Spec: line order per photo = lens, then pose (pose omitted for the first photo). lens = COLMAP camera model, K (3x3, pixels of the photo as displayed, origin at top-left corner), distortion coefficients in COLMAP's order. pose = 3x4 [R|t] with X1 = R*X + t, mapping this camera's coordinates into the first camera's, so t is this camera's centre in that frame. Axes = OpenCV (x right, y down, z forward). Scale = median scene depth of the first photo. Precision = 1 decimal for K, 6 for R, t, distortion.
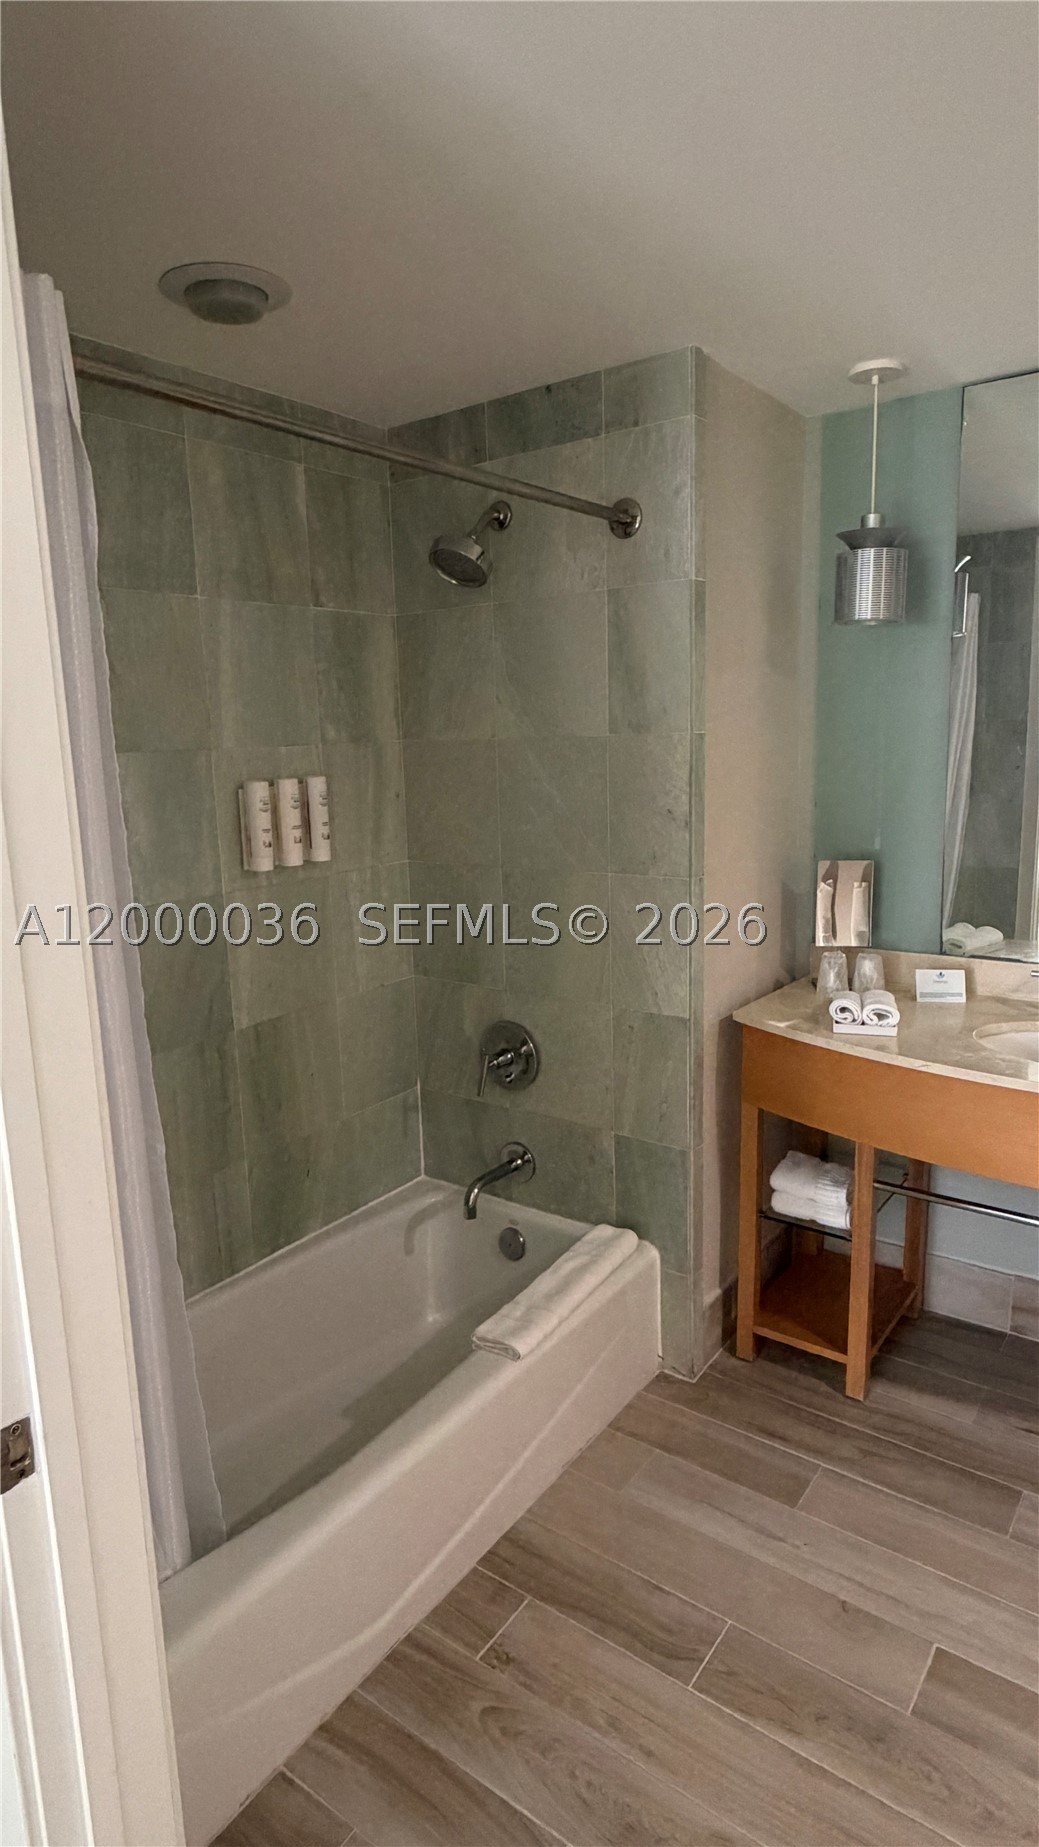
lens RADIAL K [[1033.7, 0, 513.4], [0, 1033.7, 922.9], [0, 0, 1]] dist [0.000500, 0.001962]
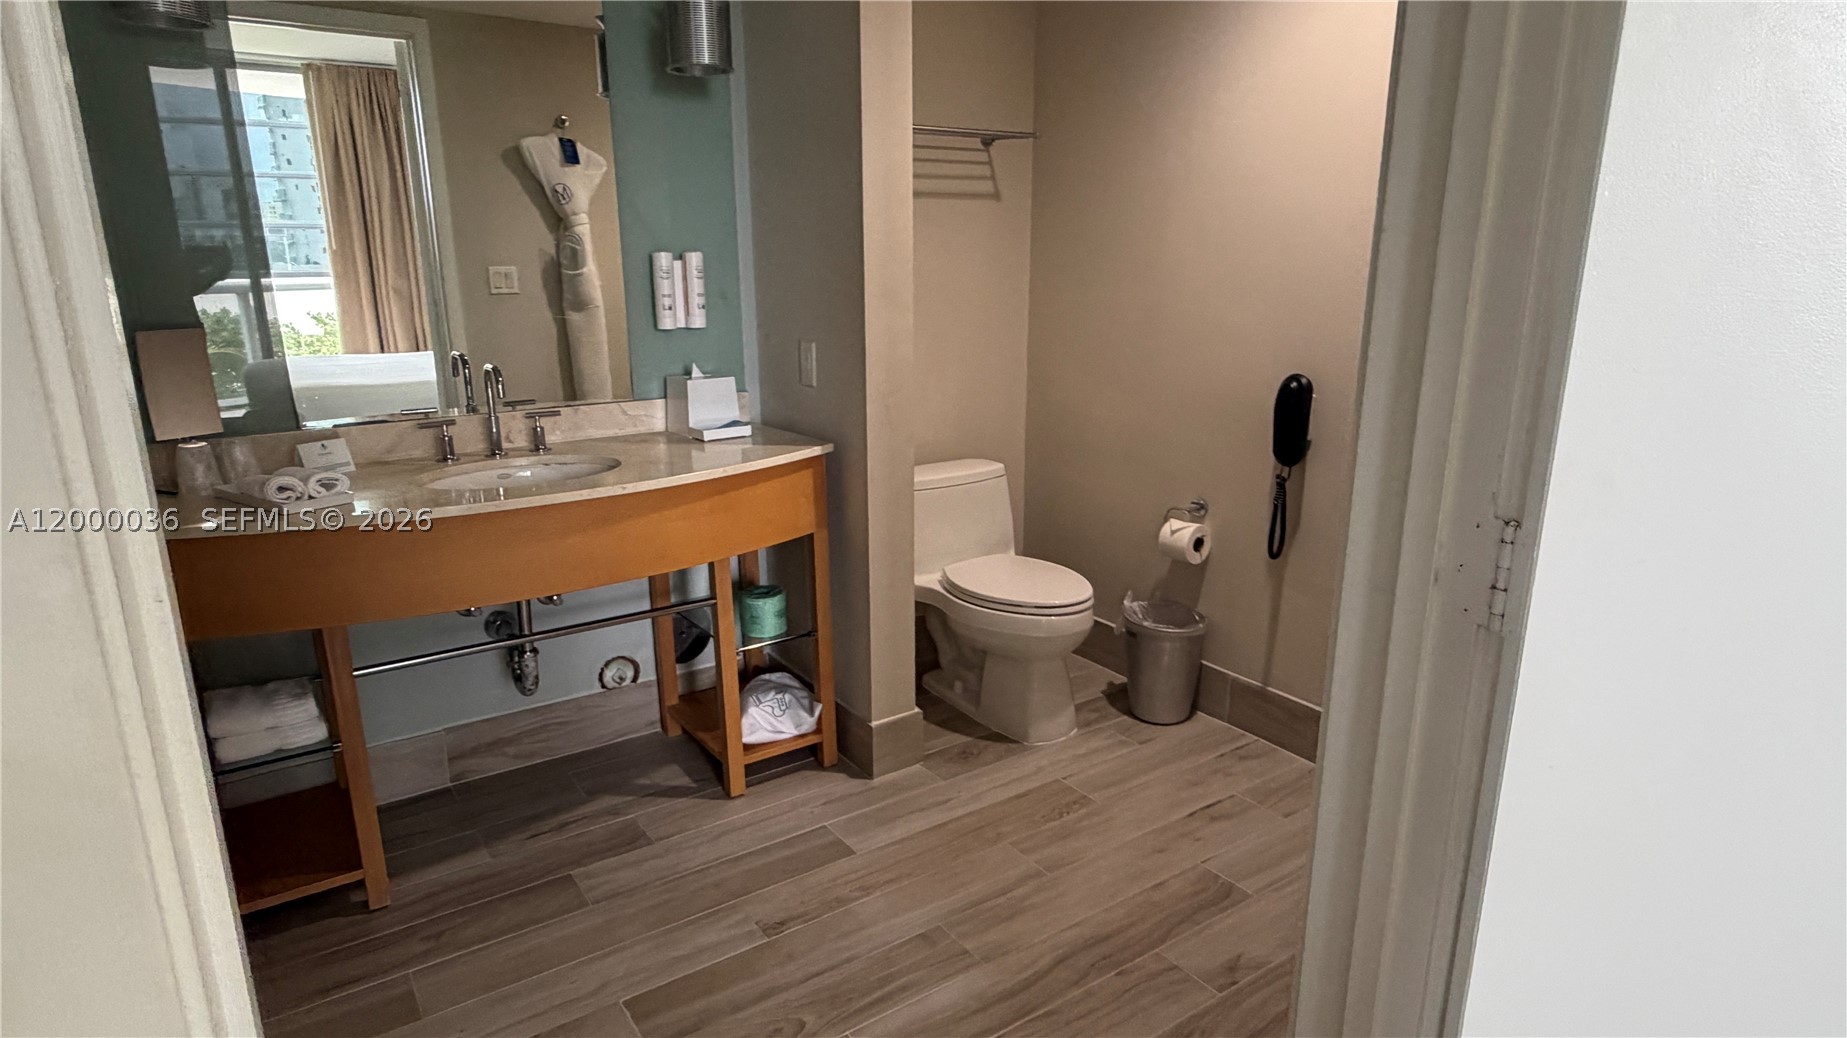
lens RADIAL K [[1033.7, 0, 923.8], [0, 1033.7, 521.7], [0, 0, 1]] dist [0.000500, 0.001962]
pose [[0.340065, -0.222758, 0.913638, -0.267239], [0.170657, 0.970027, 0.172986, 0.048215], [-0.924788, 0.097092, 0.367887, 0.176477]]
